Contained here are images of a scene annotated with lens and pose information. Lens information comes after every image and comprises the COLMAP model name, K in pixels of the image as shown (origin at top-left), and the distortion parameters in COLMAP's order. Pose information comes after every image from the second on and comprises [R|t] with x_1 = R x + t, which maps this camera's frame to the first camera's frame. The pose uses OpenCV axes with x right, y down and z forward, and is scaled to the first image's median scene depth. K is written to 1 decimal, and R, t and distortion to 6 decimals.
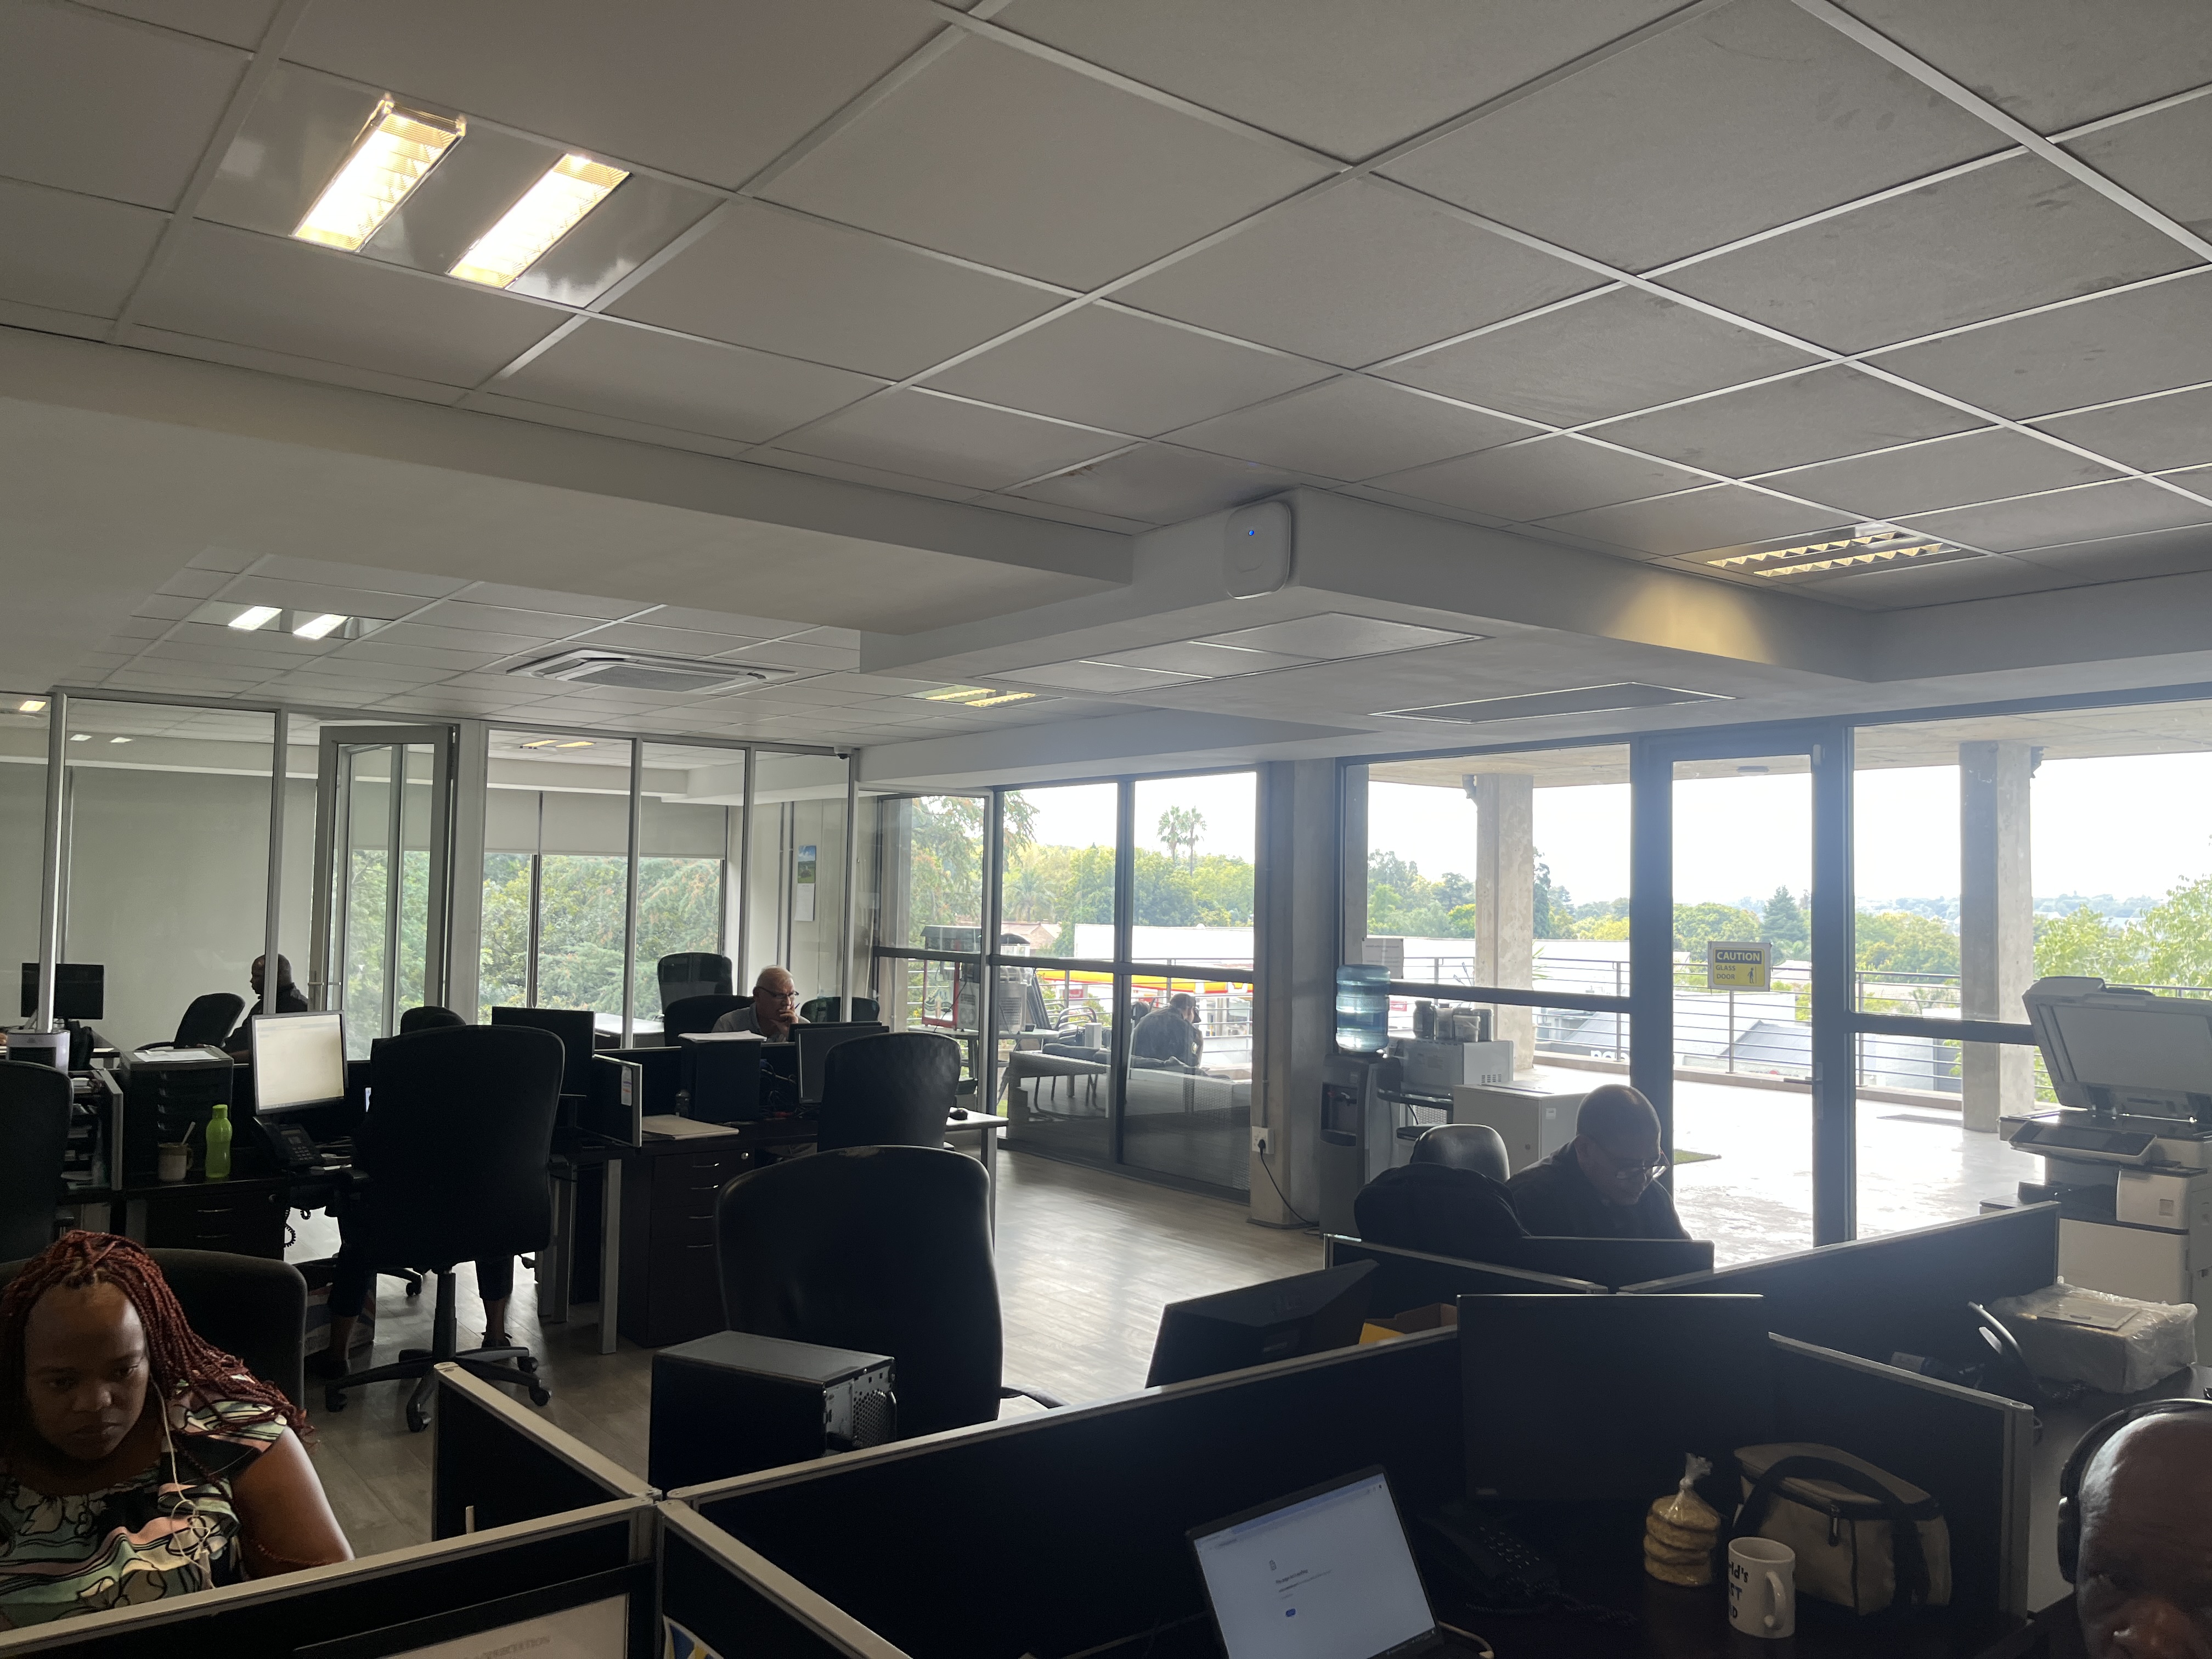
lens RADIAL K [[1668.9, 0, 1090.8], [0, 1668.9, 821.9], [0, 0, 1]] dist [0.010990, -0.012406]
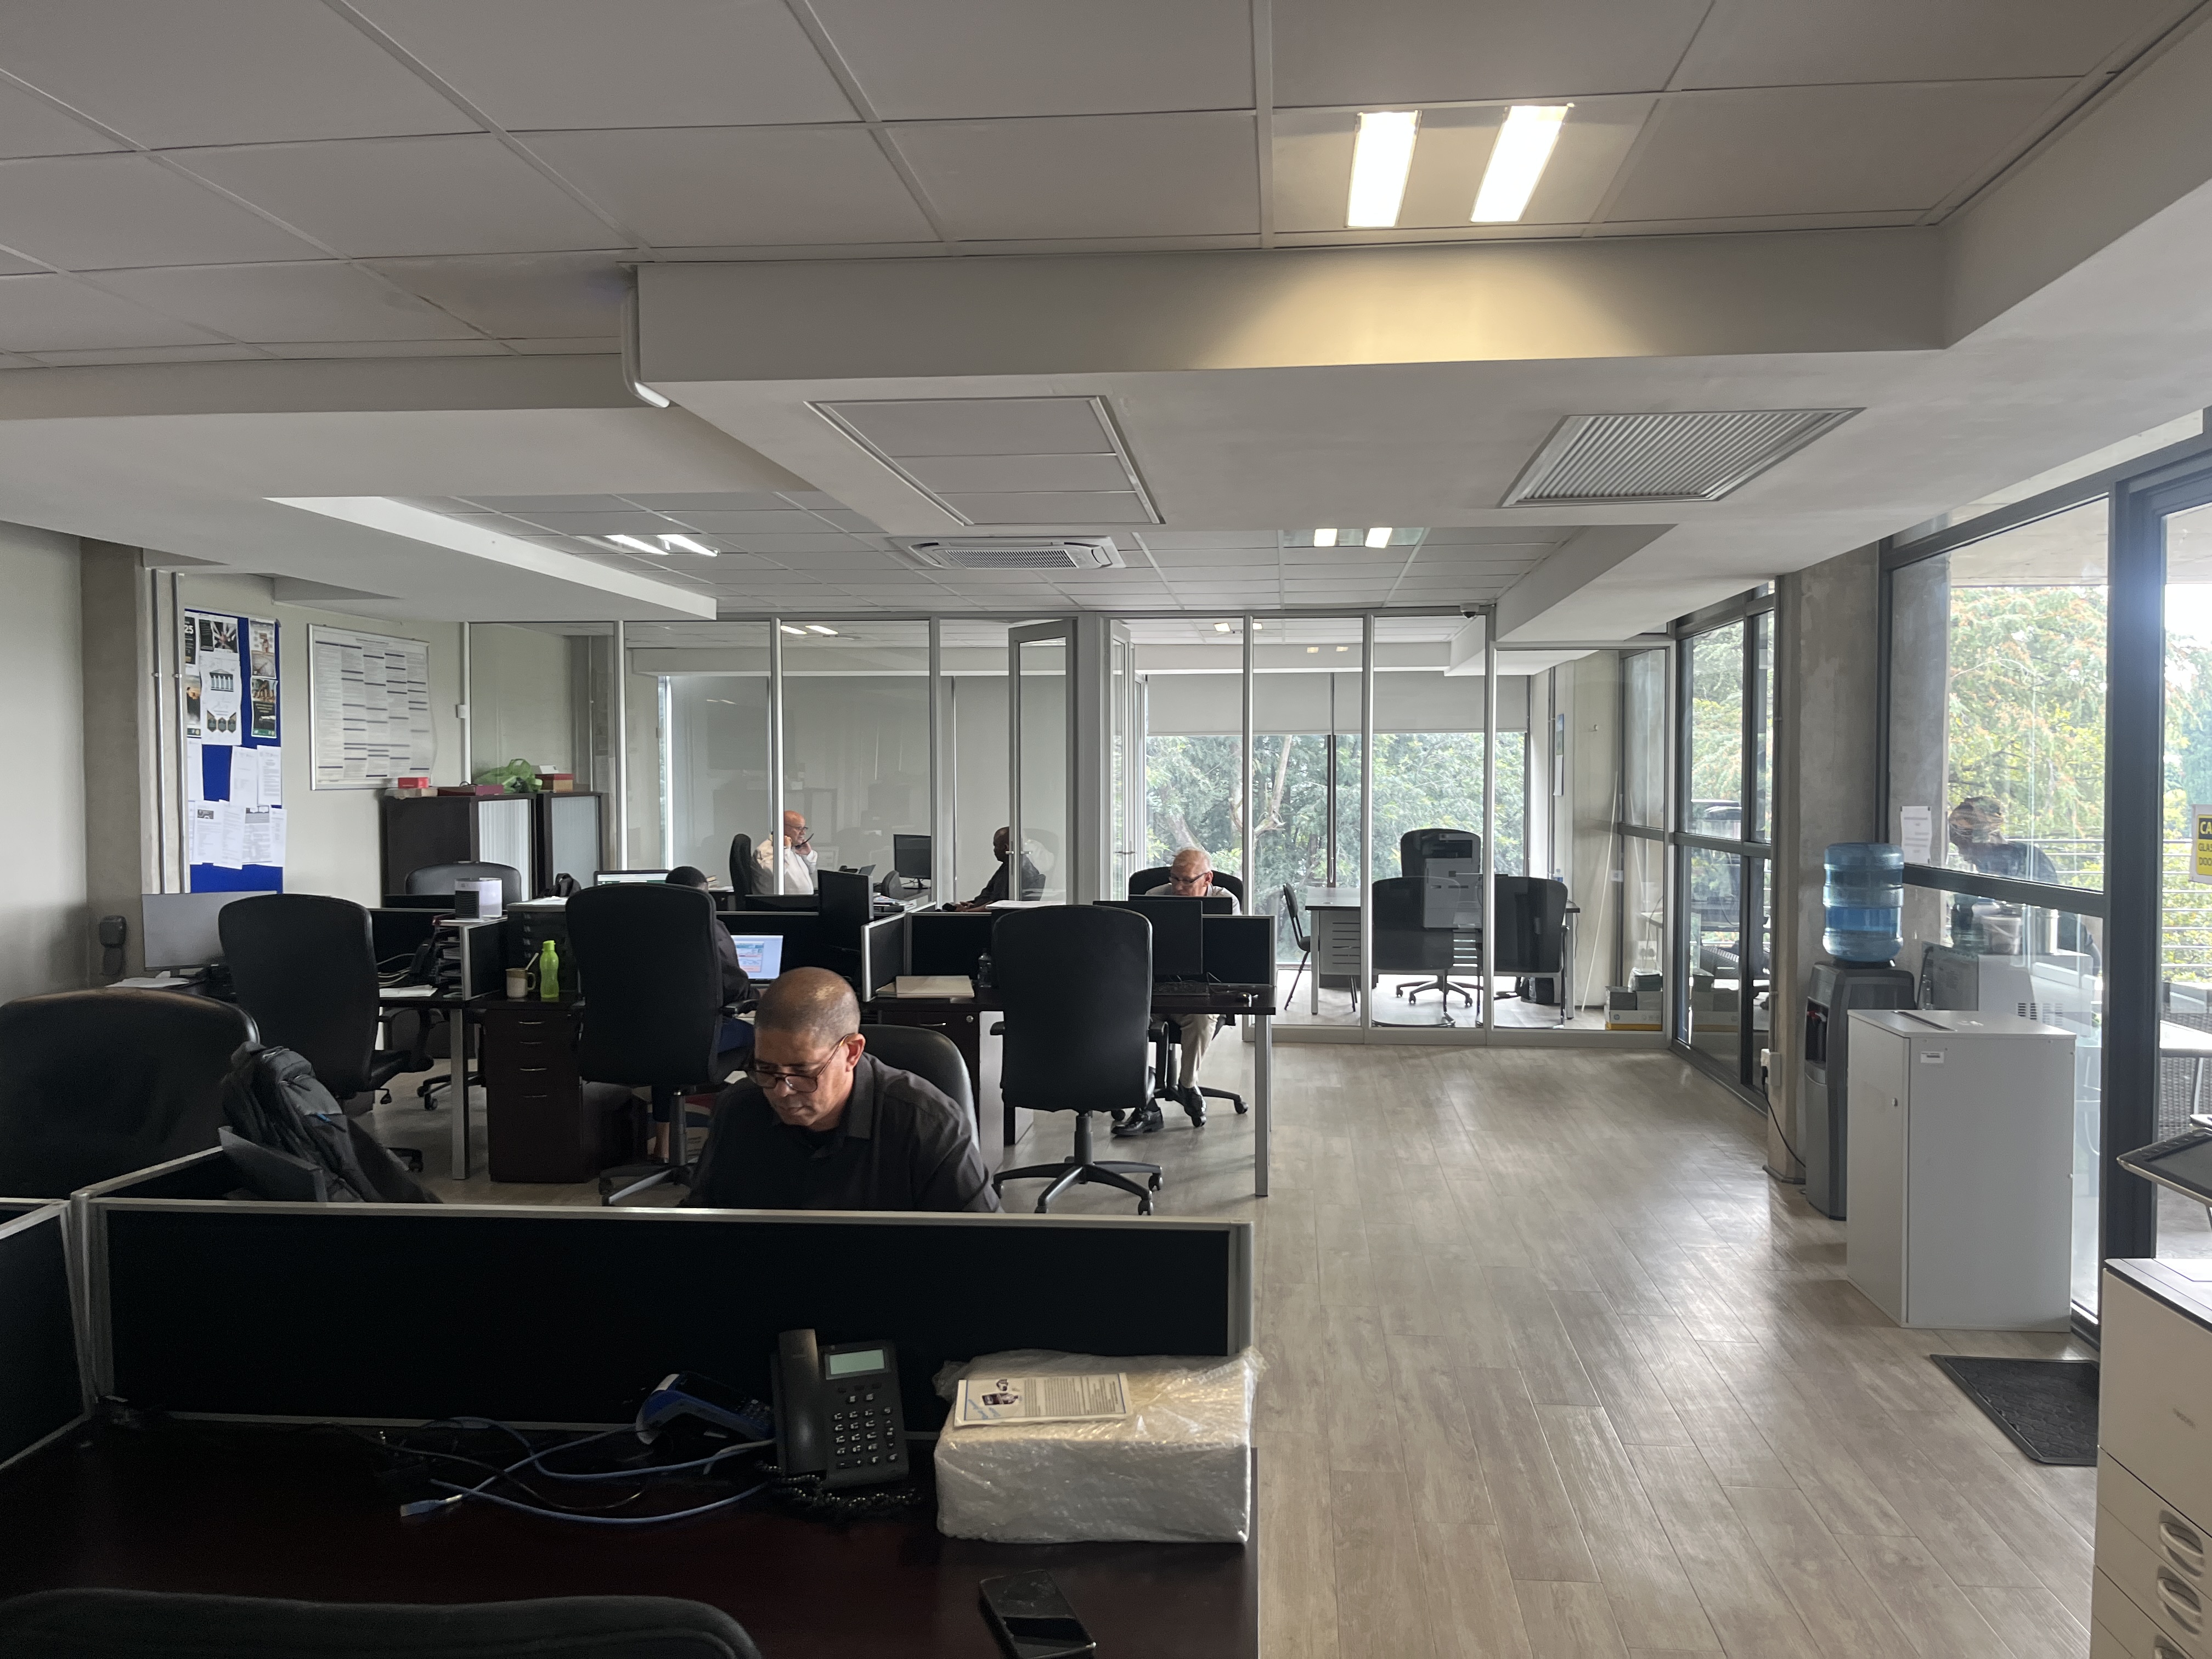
lens RADIAL K [[1668.9, 0, 1090.8], [0, 1668.9, 821.9], [0, 0, 1]] dist [0.010990, -0.012406]
pose [[0.737261, -0.001659, -0.675606, 0.276062], [0.048875, 0.997508, 0.050885, 0.014952], [0.673838, -0.070536, 0.735504, 0.151335]]
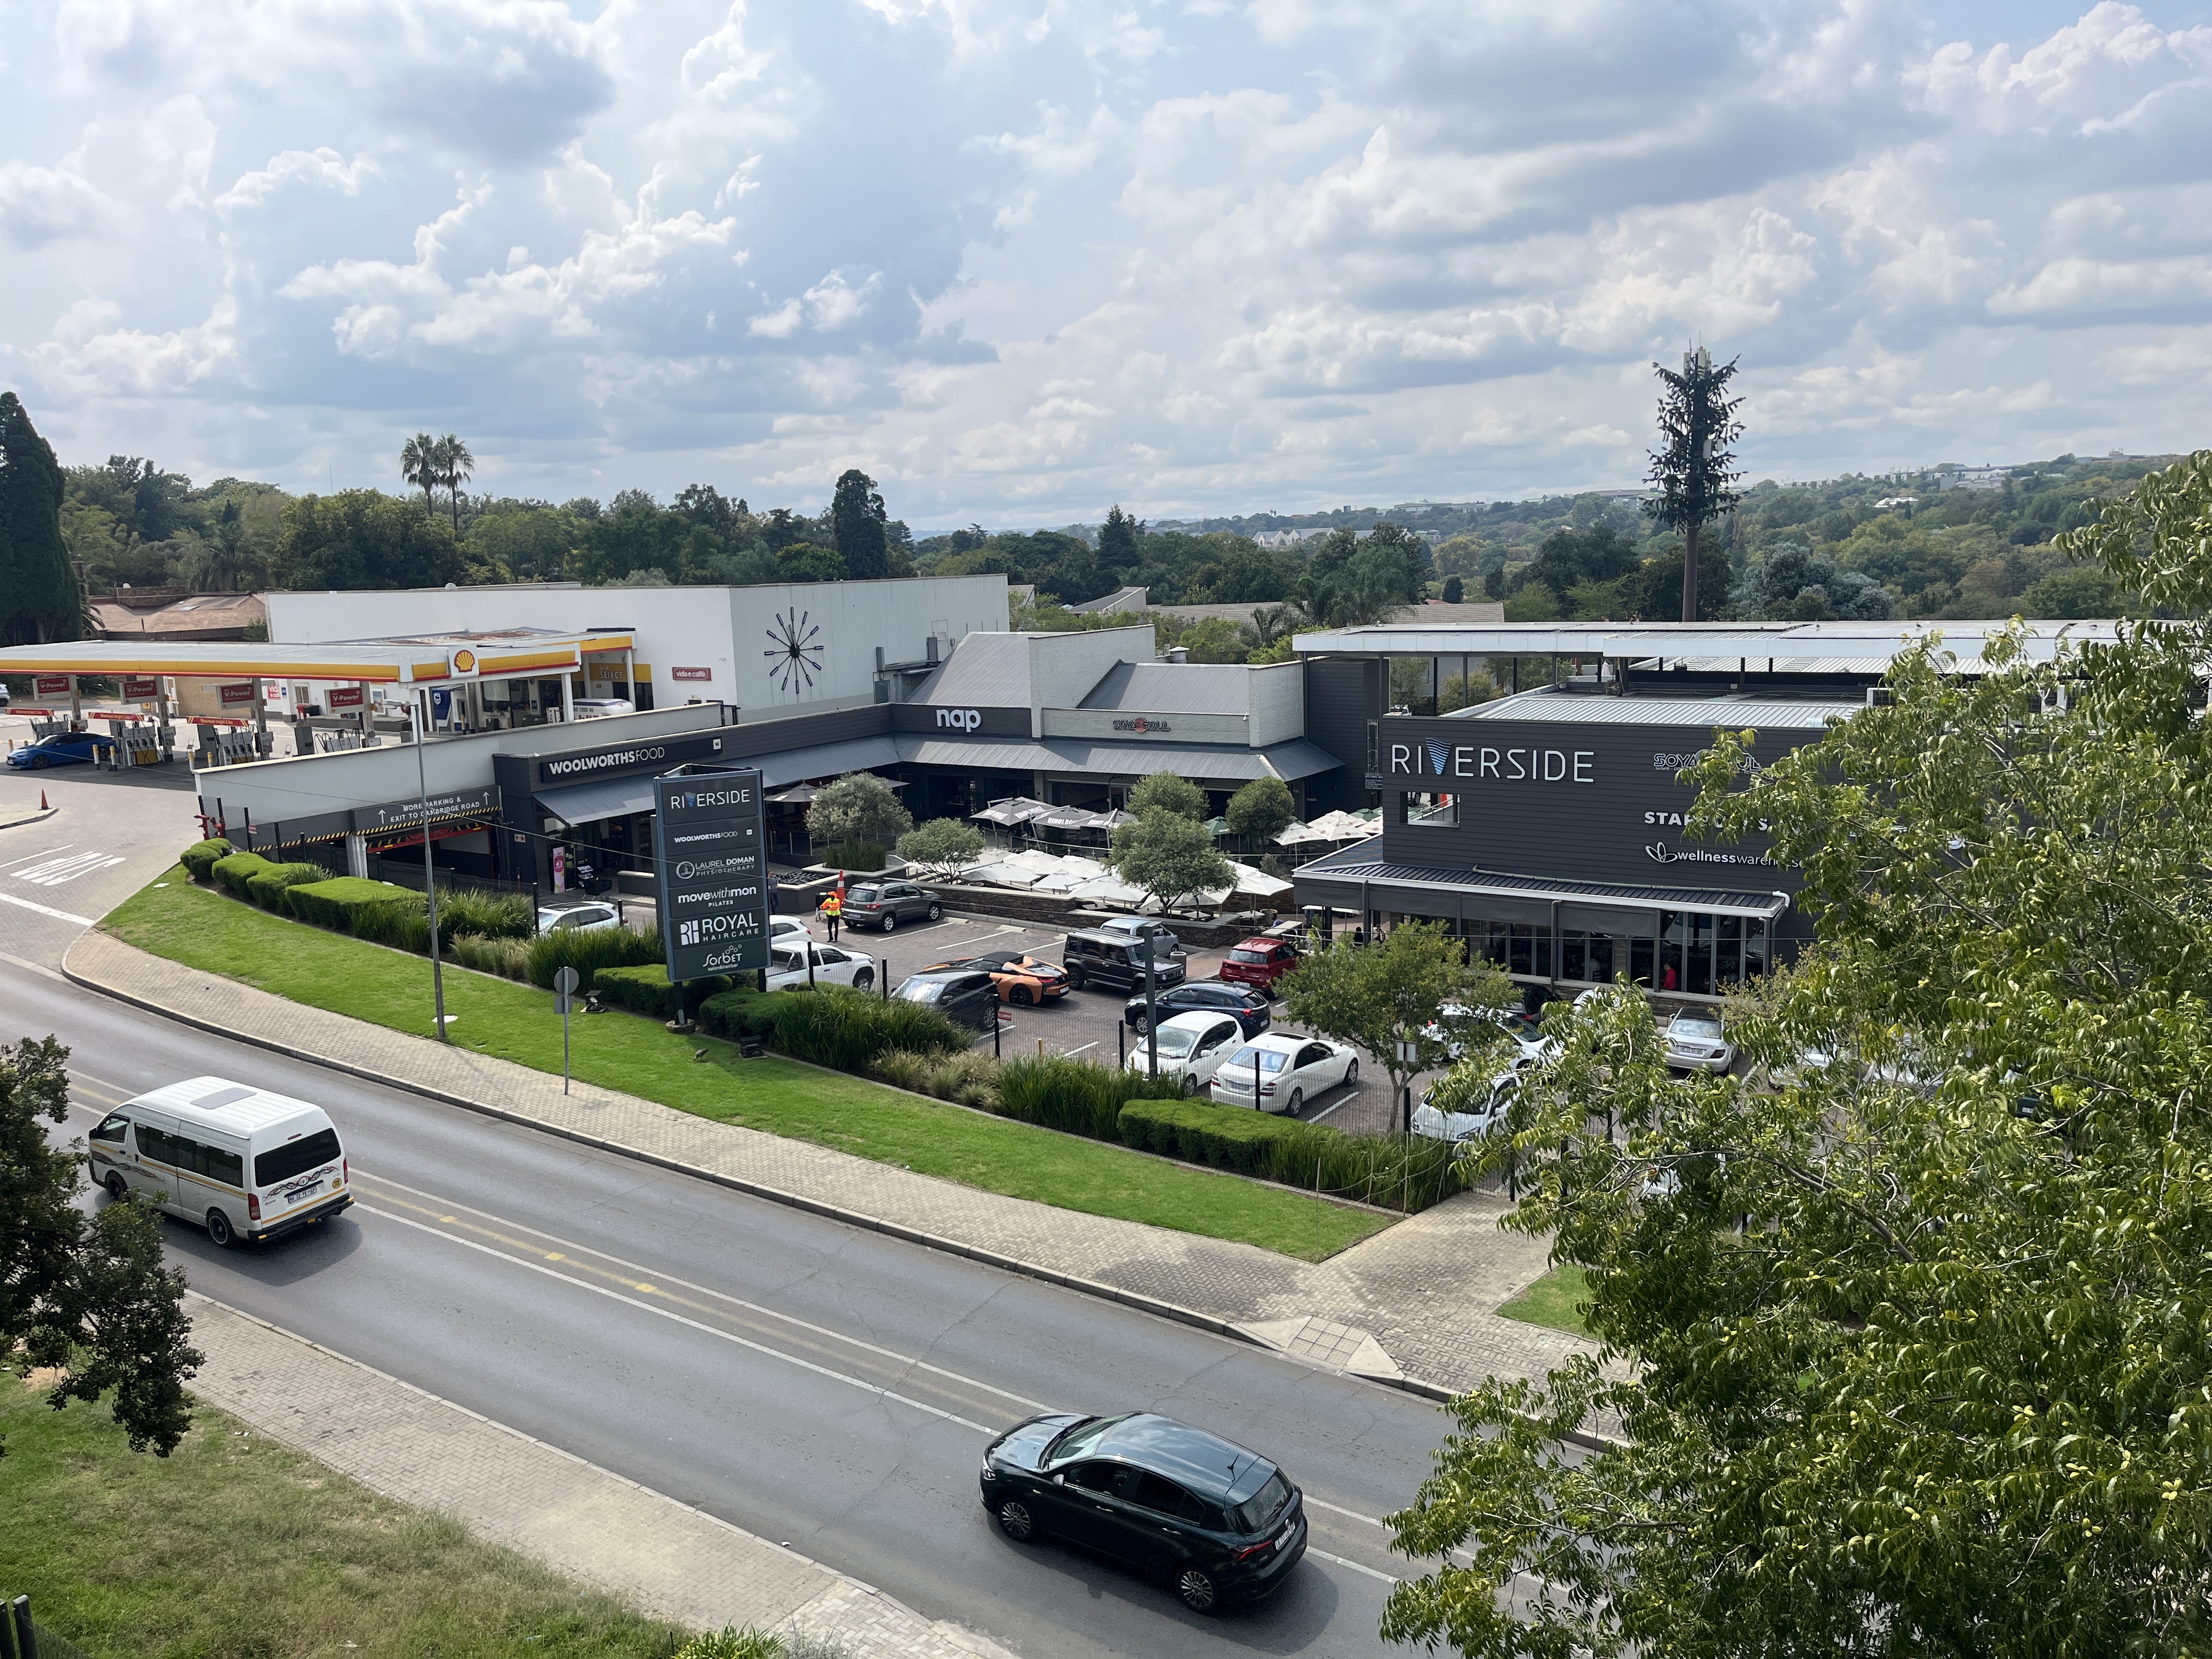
lens RADIAL K [[1668.9, 0, 1090.8], [0, 1668.9, 821.9], [0, 0, 1]] dist [0.010990, -0.012406]
pose [[0.925472, -0.107487, 0.363246, 0.436274], [0.028982, 0.976180, 0.215019, 0.099935], [-0.377705, -0.188466, 0.906542, 1.456782]]
